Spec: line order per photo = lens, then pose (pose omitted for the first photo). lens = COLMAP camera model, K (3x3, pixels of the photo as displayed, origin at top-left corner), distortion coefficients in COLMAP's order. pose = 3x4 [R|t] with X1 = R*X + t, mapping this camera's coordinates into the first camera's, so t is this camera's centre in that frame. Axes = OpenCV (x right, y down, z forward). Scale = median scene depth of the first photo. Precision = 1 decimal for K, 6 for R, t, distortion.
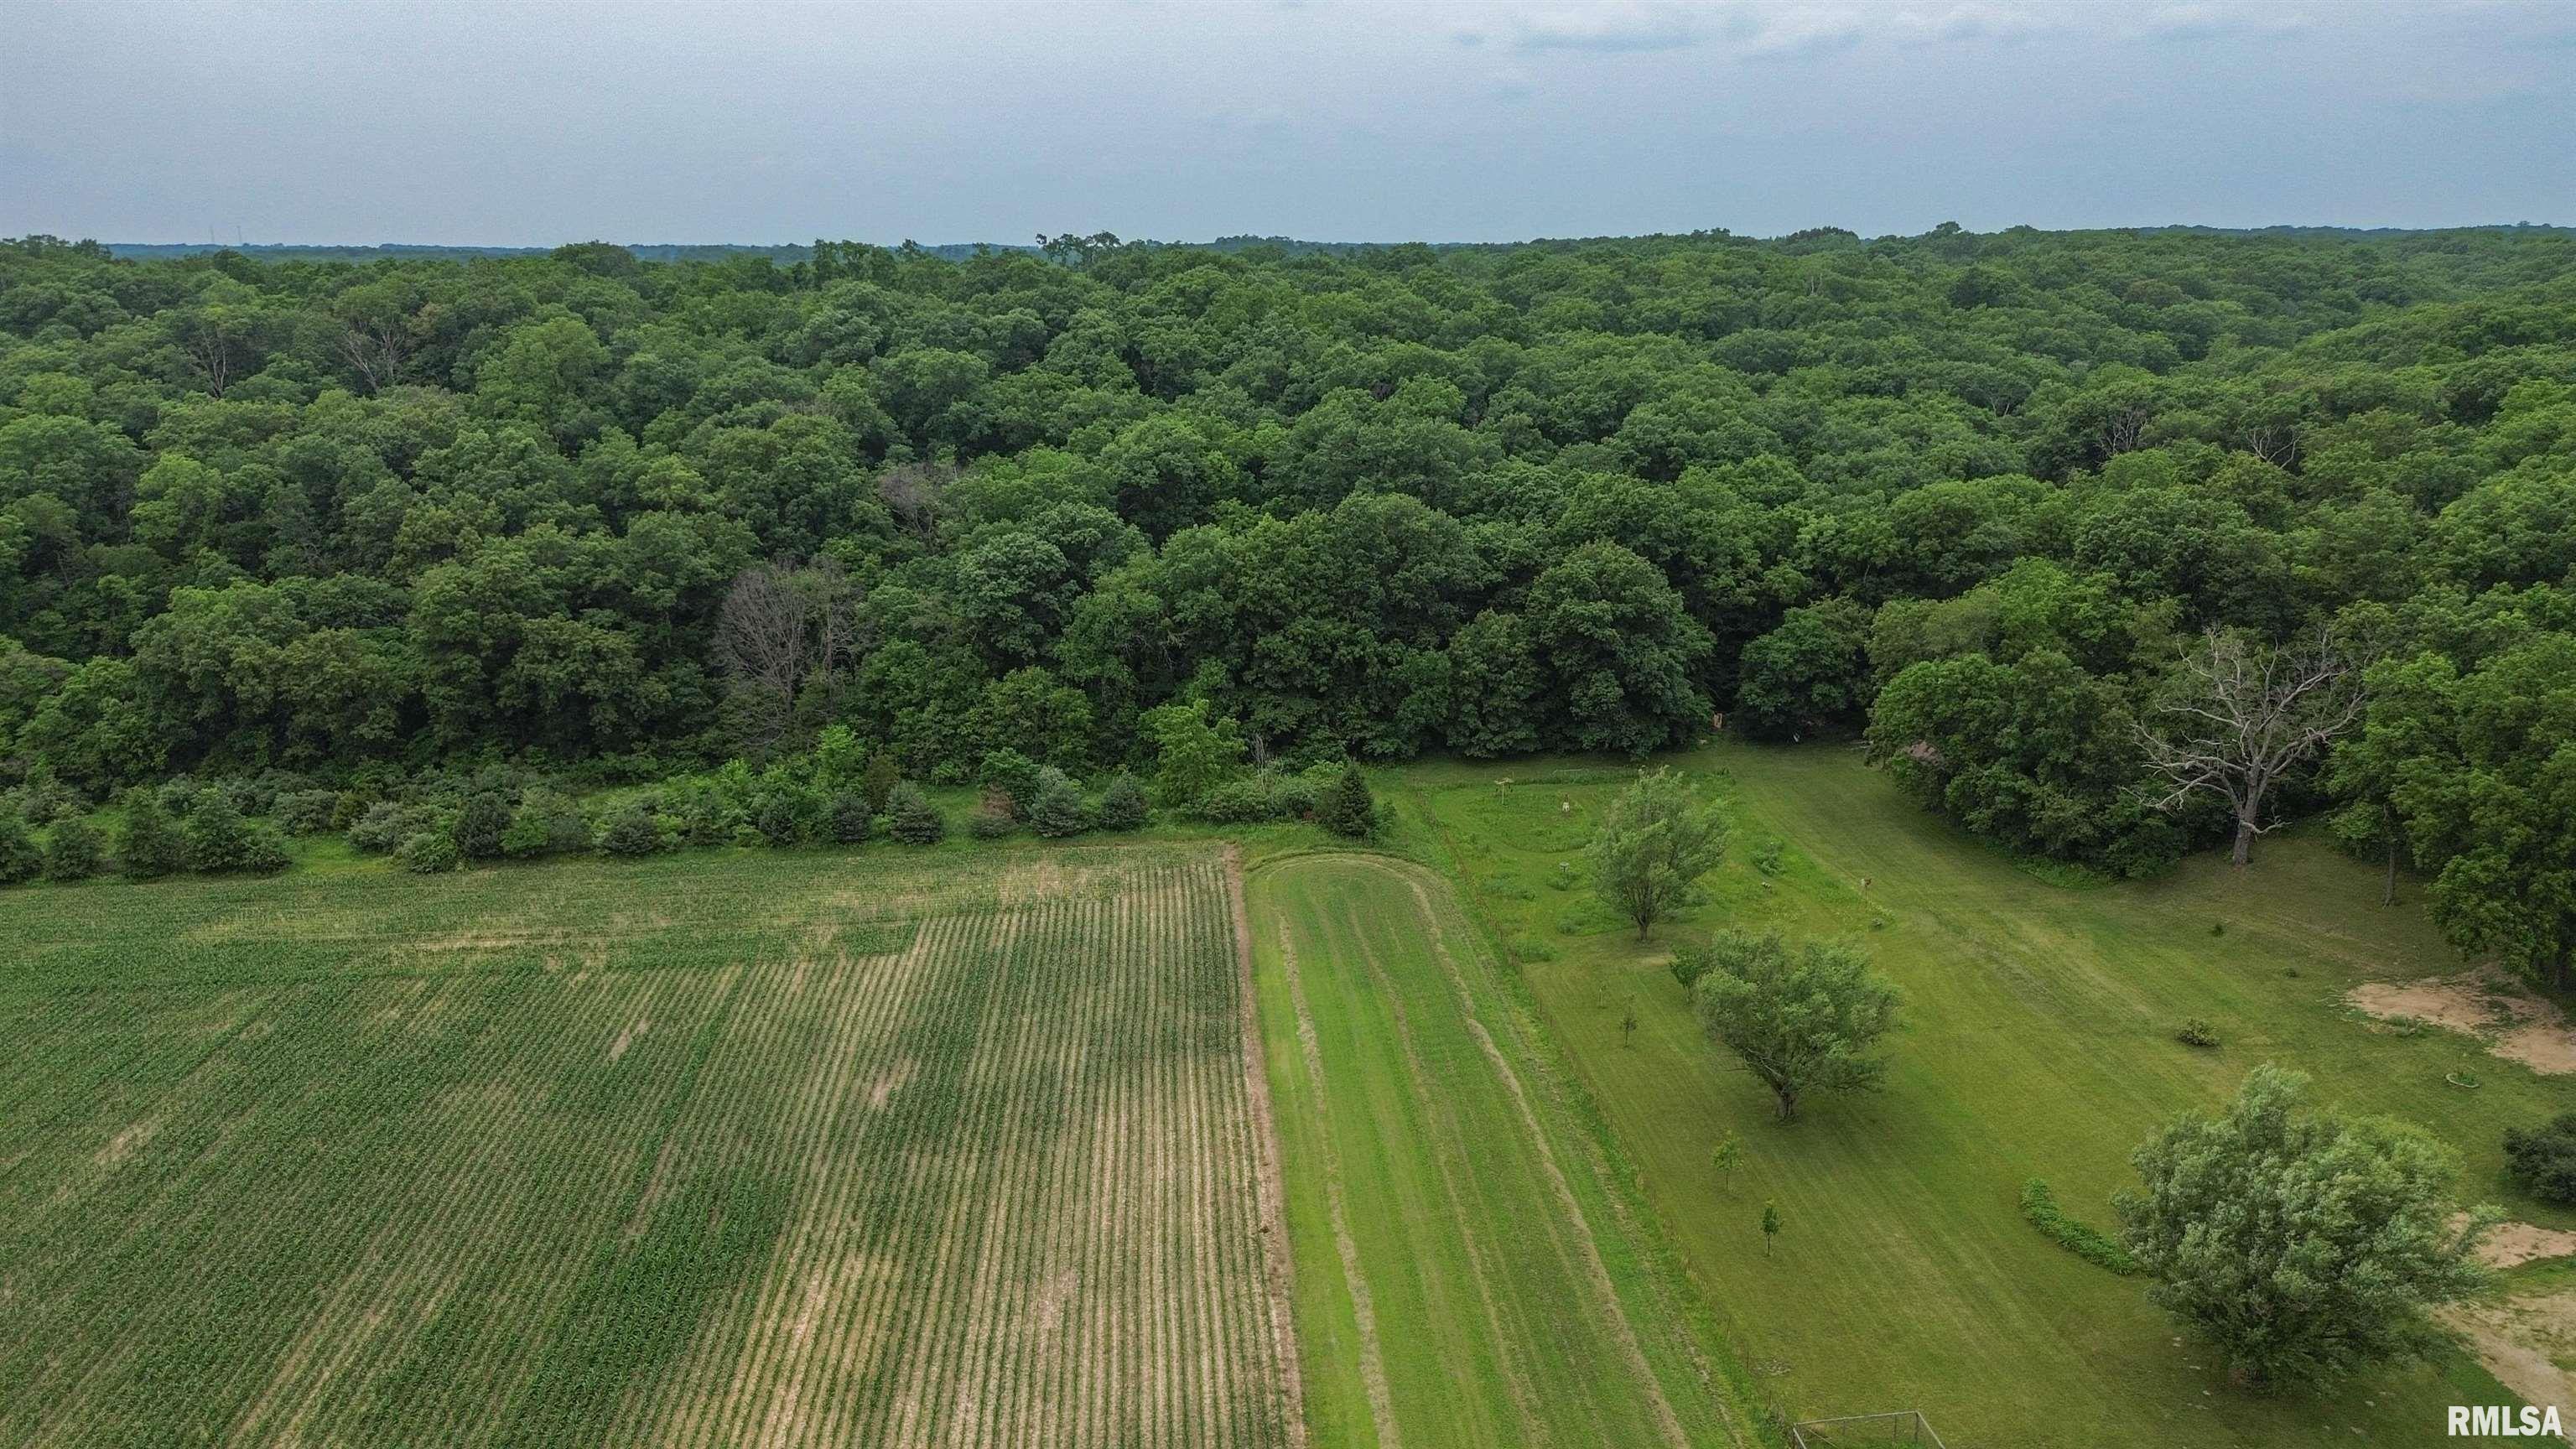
lens RADIAL K [[1821.7, 0, 1295.5], [0, 1821.7, 718.6], [0, 0, 1]] dist [0.064046, -0.057112]
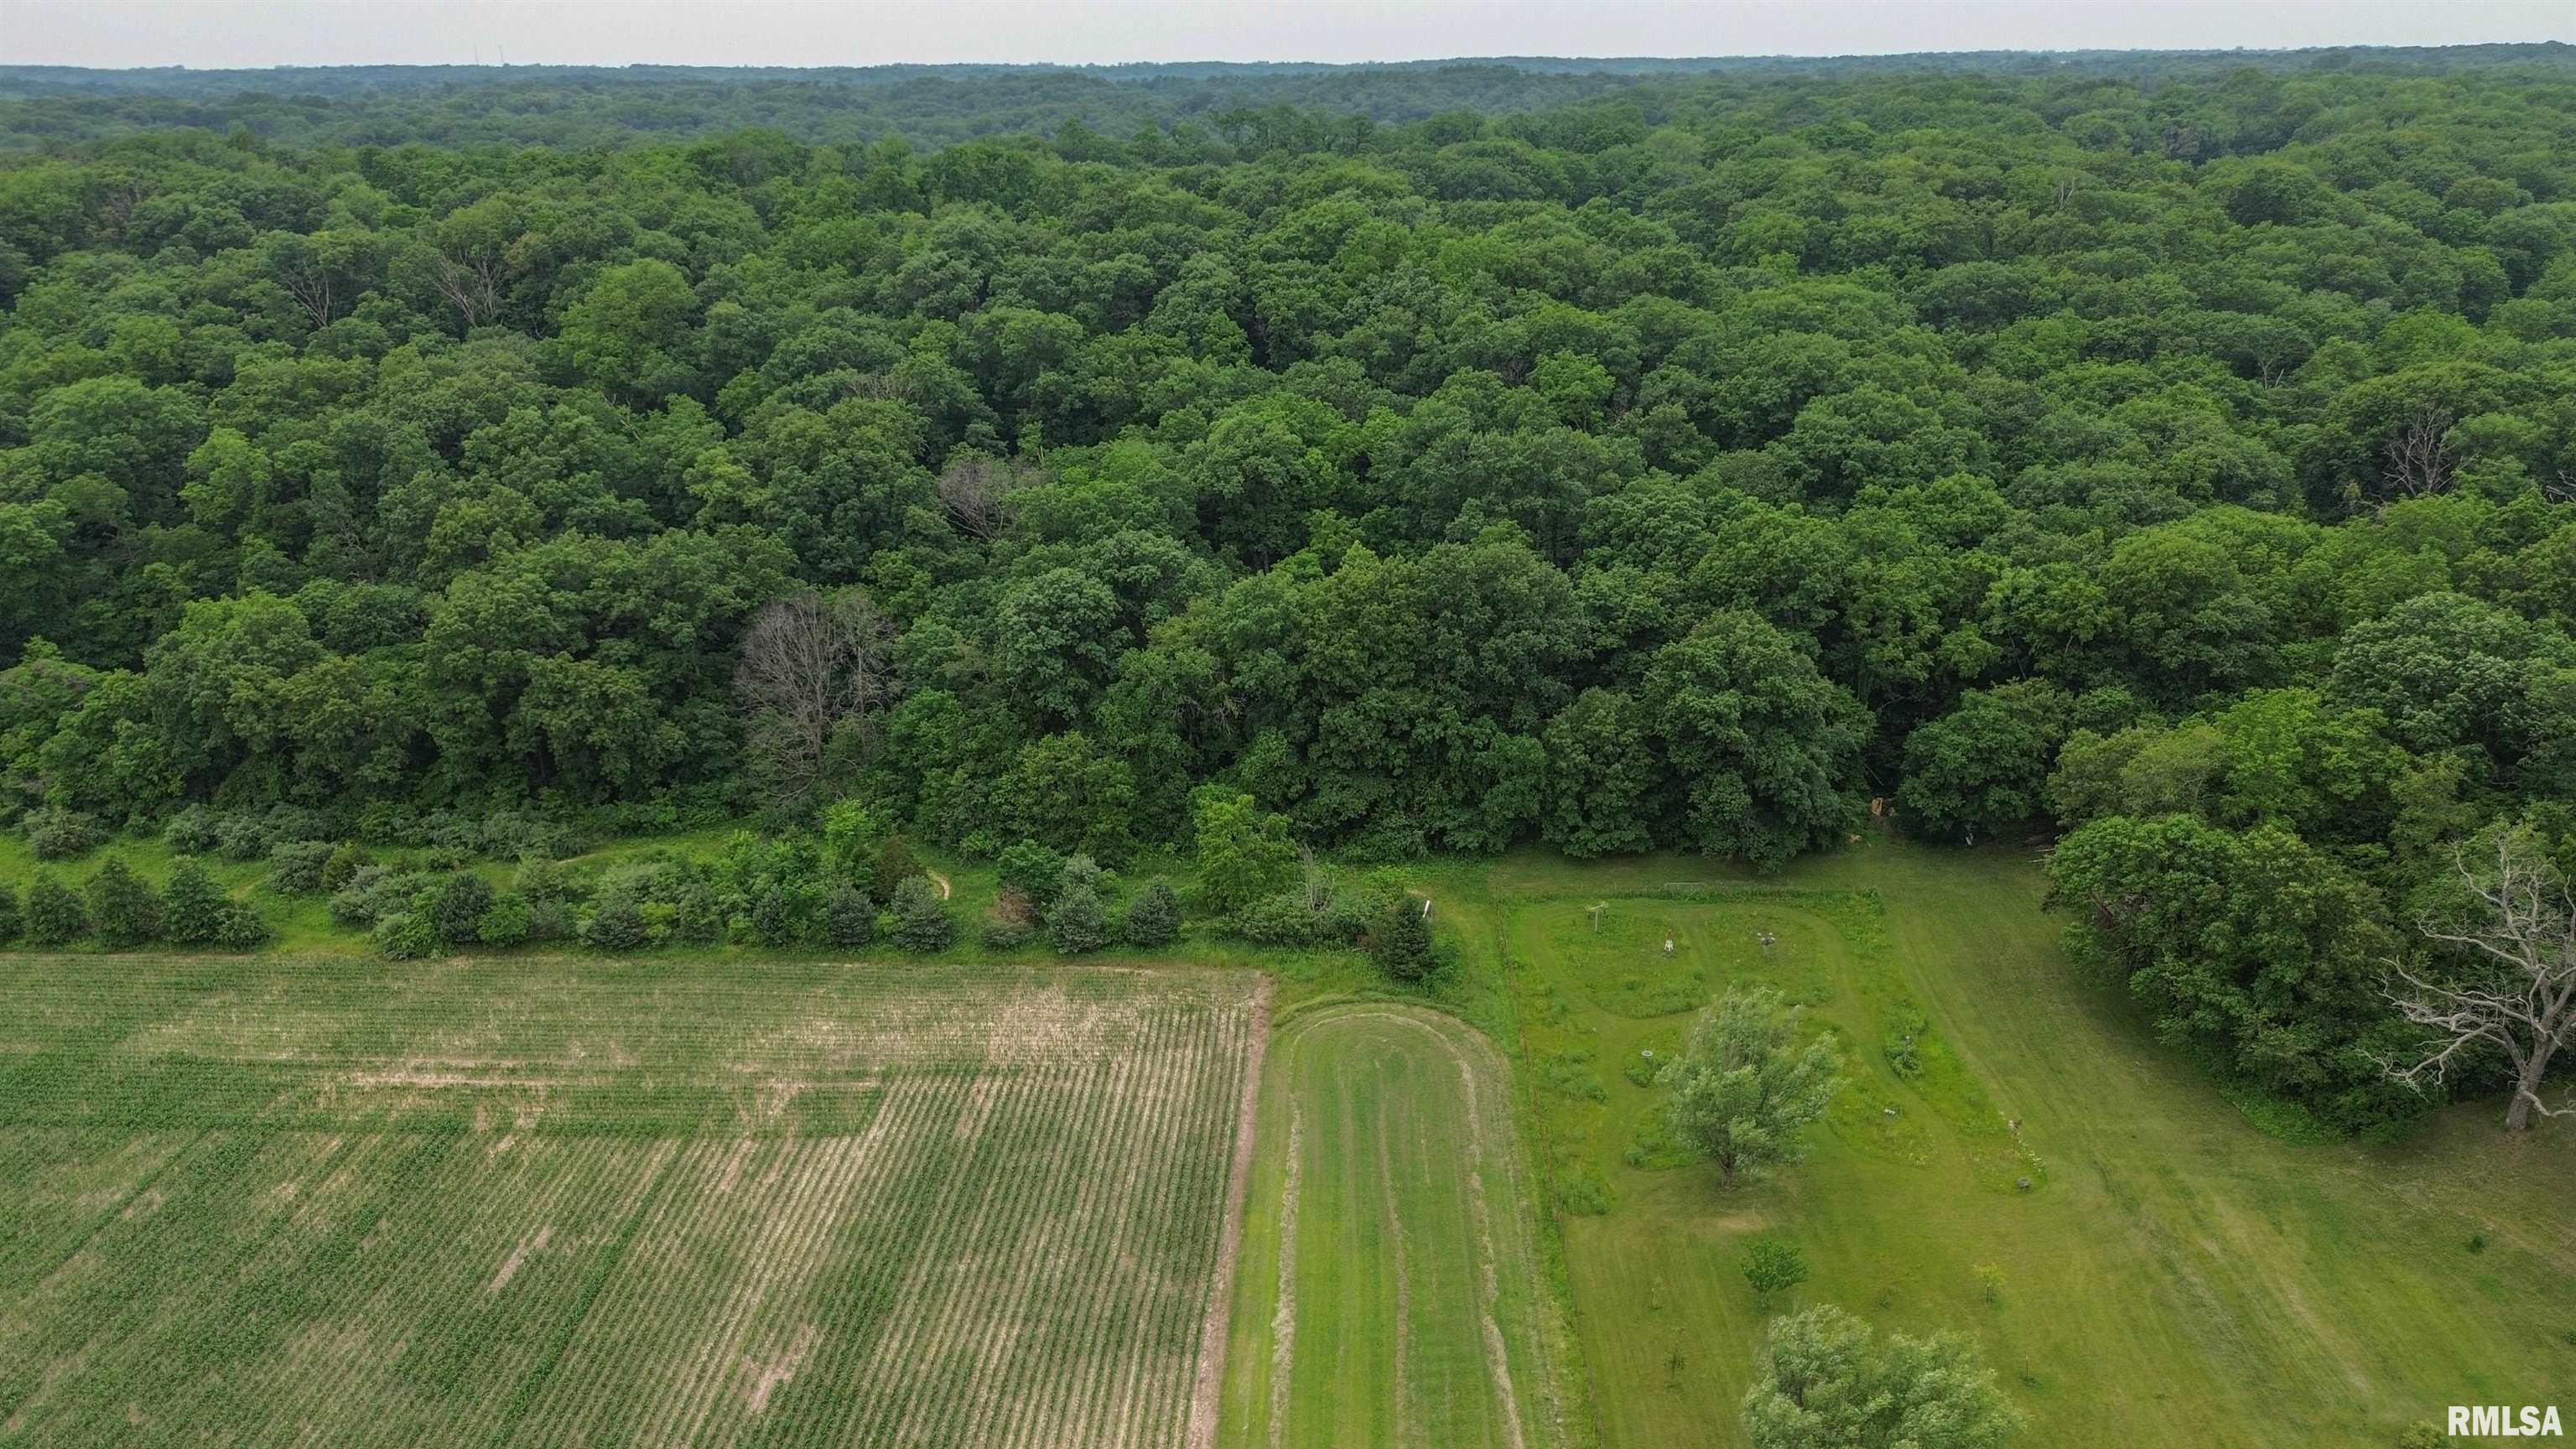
lens RADIAL K [[1821.7, 0, 1295.4], [0, 1821.7, 716.3], [0, 0, 1]] dist [0.064046, -0.057112]
pose [[0.992298, 0.038958, -0.117586, 0.066215], [-0.027850, 0.995119, 0.094672, -0.121290], [0.120700, -0.090668, 0.988540, 0.139044]]
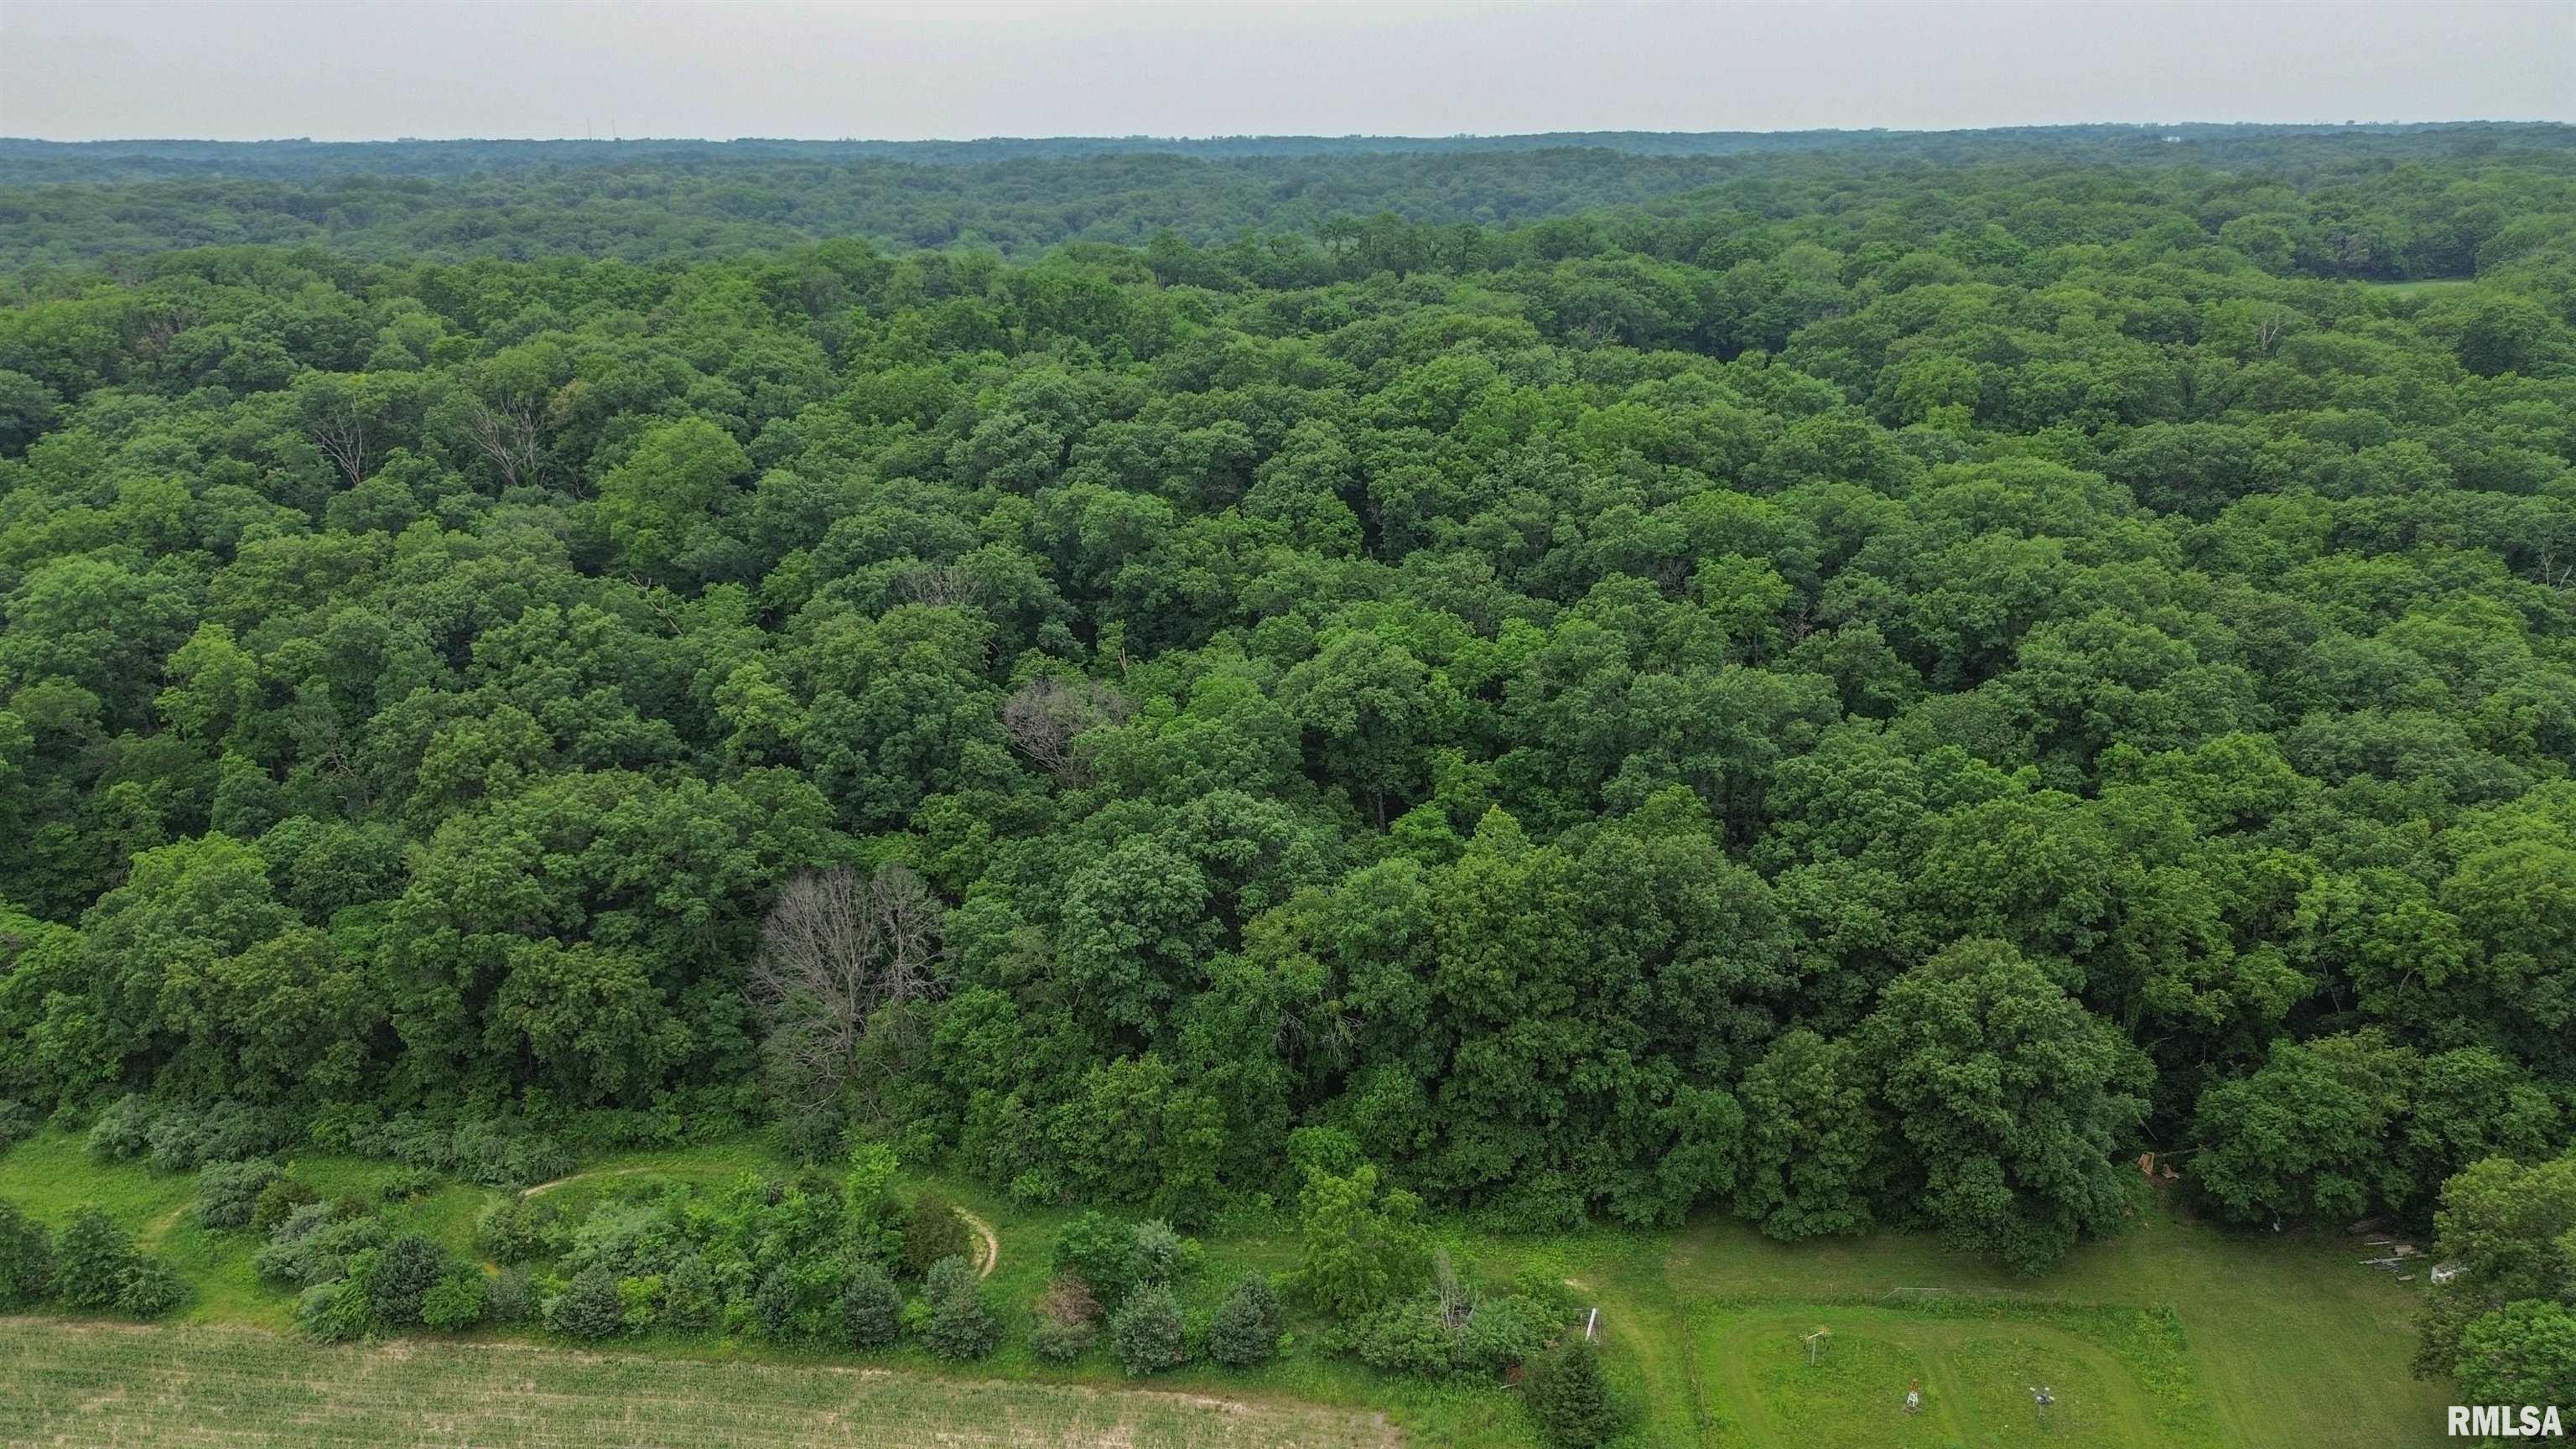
lens RADIAL K [[1821.7, 0, 1294.5], [0, 1821.7, 709.8], [0, 0, 1]] dist [0.064046, -0.057112]
pose [[0.985366, 0.049095, -0.163227, 0.023812], [-0.039928, 0.997461, 0.058975, -0.208260], [0.165708, -0.051594, 0.984824, 0.299057]]
